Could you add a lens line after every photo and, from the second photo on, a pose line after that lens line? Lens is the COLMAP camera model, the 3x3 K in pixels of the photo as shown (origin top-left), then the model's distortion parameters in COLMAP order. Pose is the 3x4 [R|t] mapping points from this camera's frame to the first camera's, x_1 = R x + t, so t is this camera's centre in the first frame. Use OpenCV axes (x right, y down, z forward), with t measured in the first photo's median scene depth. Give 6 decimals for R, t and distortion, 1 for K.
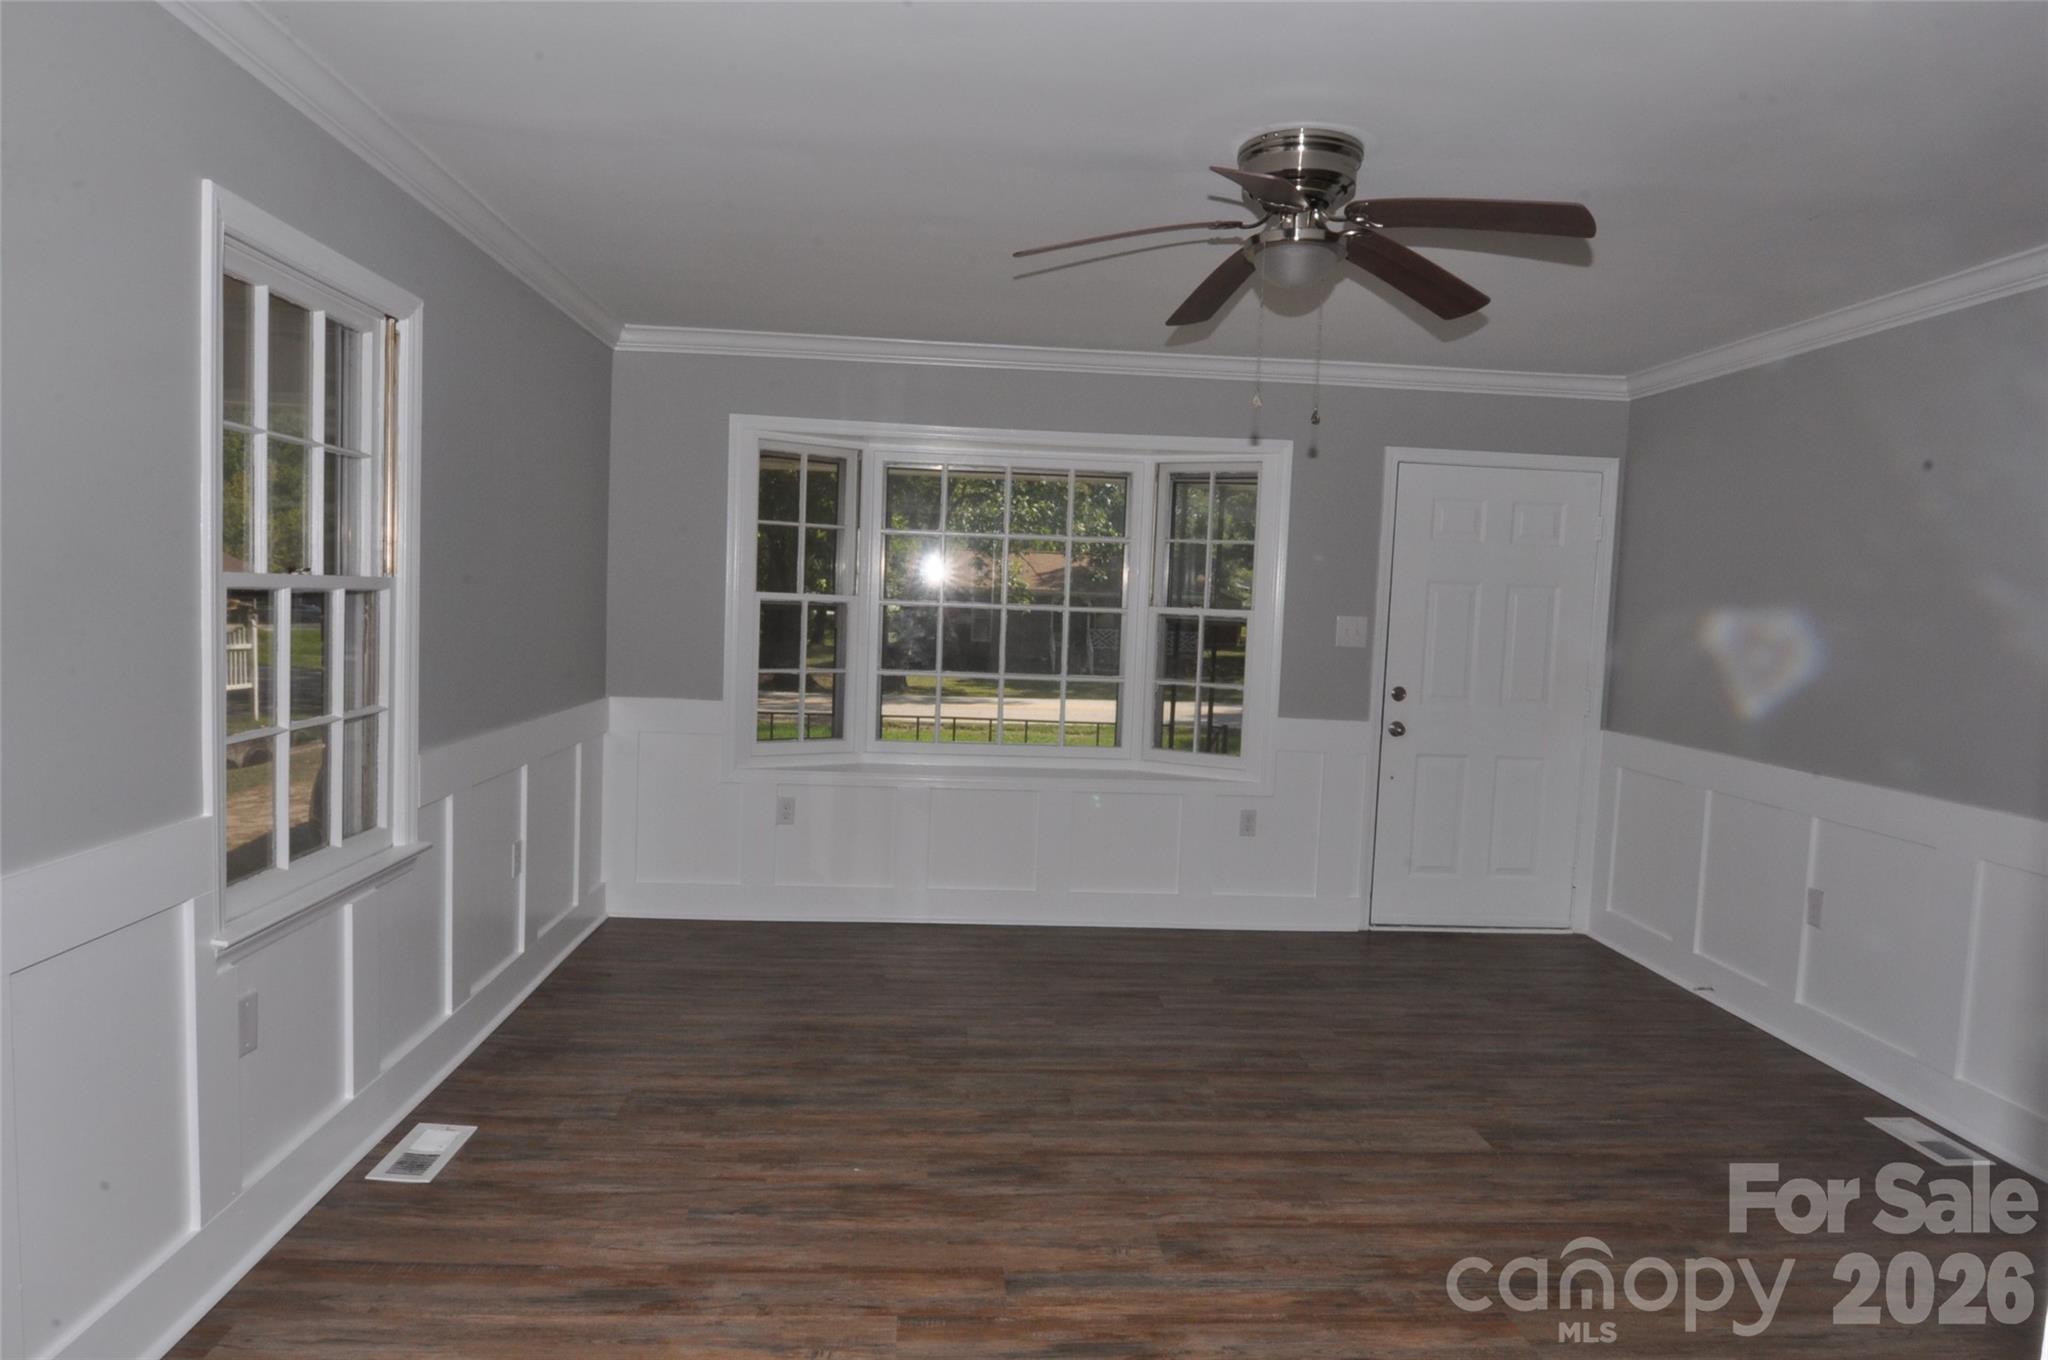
lens RADIAL K [[1225.3, 0, 1027.9], [0, 1225.3, 683.7], [0, 0, 1]] dist [-0.014220, -0.005575]
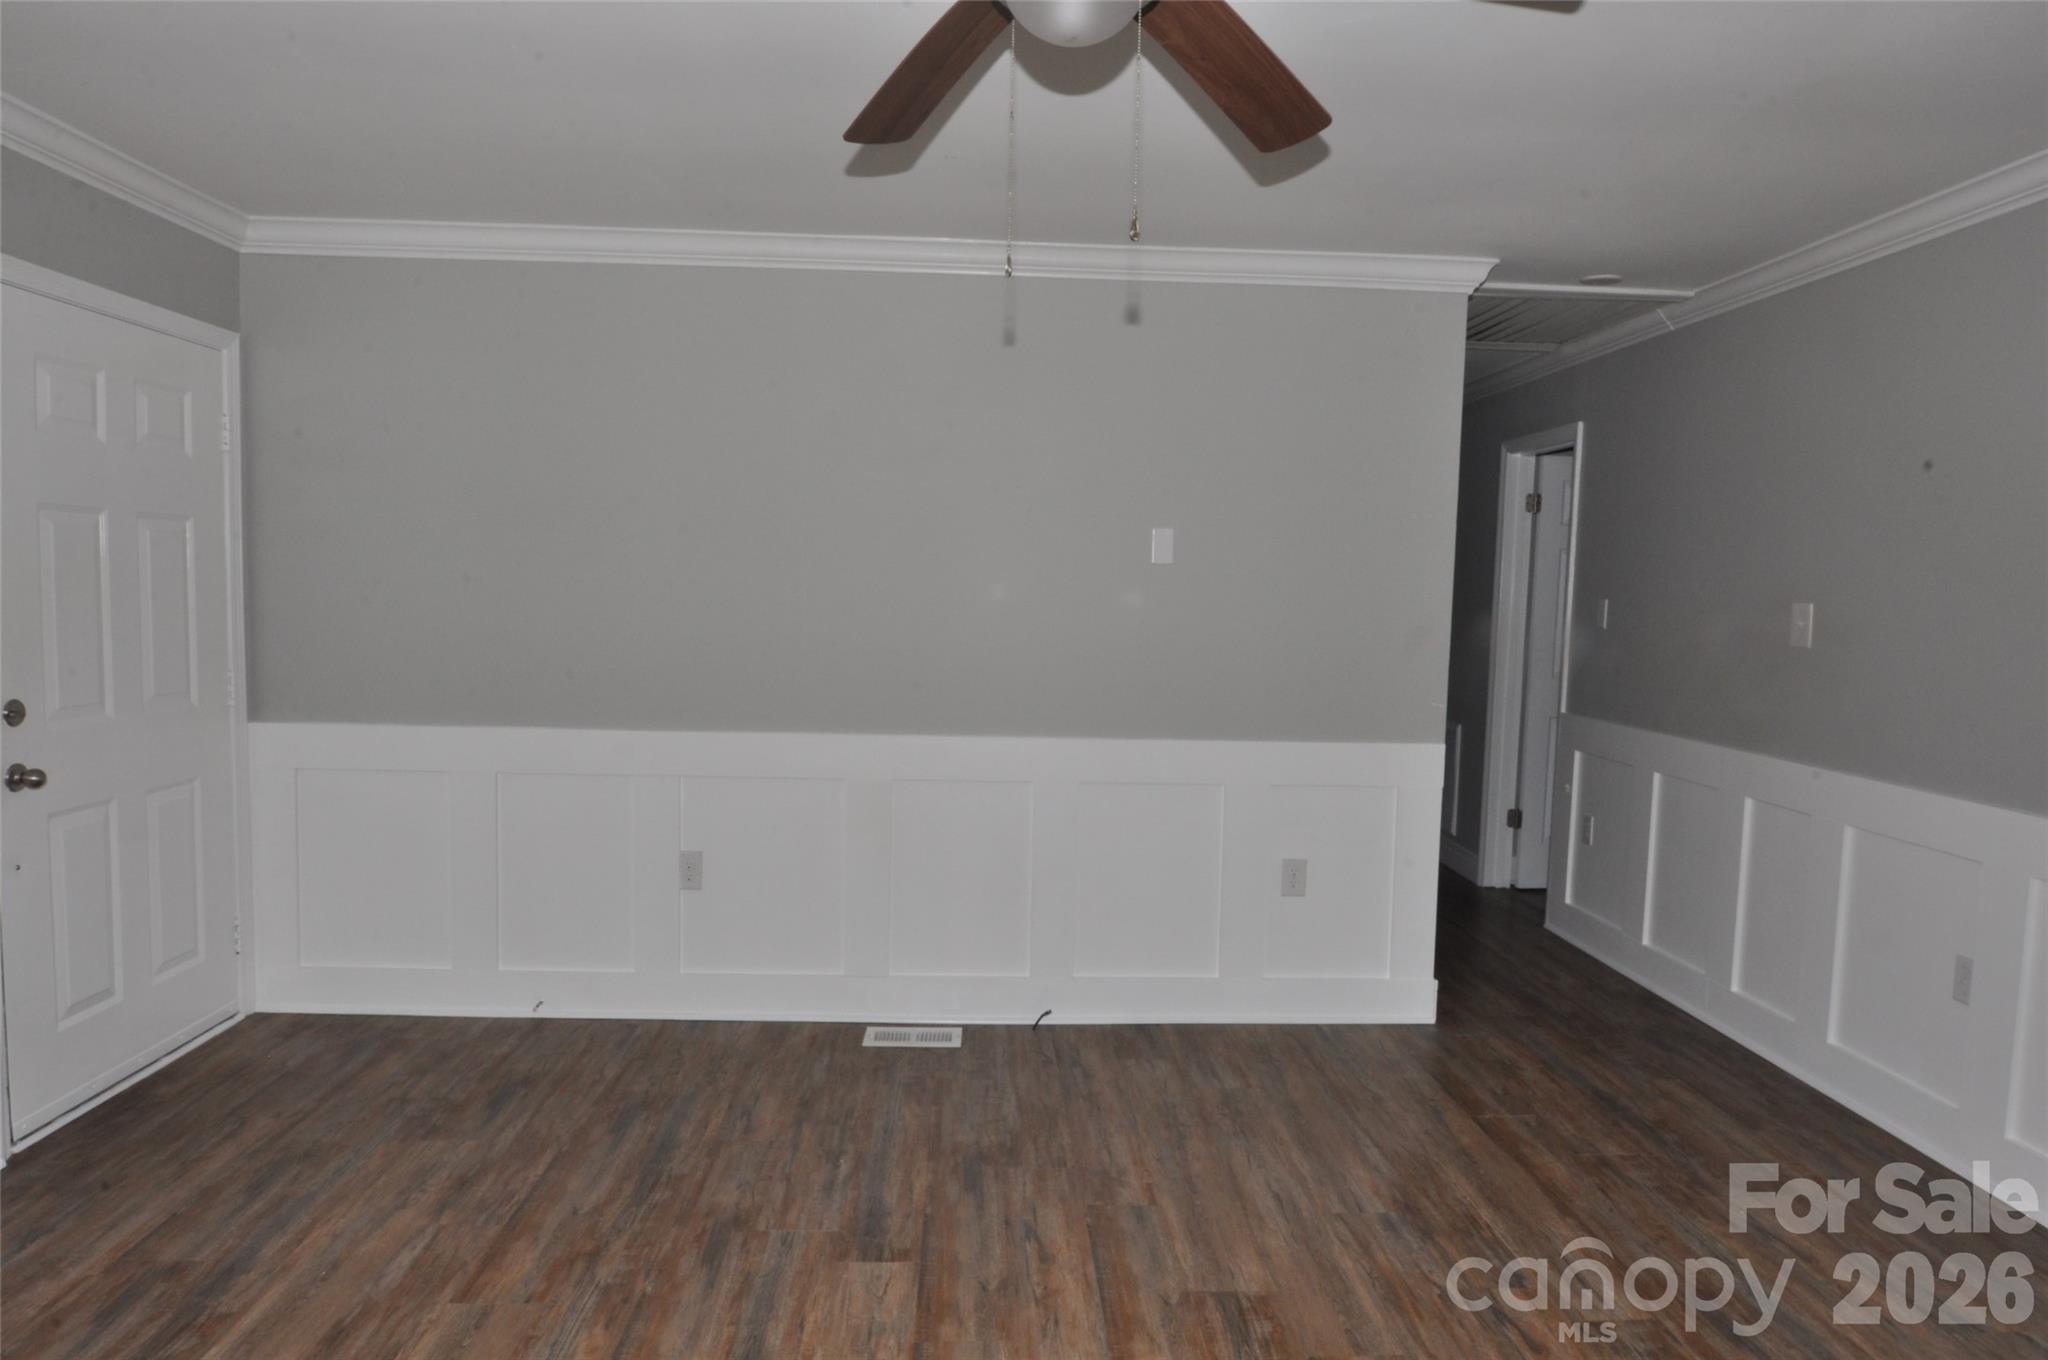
lens RADIAL K [[1225.3, 0, 1017.3], [0, 1225.3, 684.0], [0, 0, 1]] dist [-0.014220, -0.005575]
pose [[0.032315, -0.116292, 0.992689, -0.284058], [0.048435, 0.992223, 0.114661, -0.059233], [-0.998303, 0.044376, 0.037697, 0.718215]]
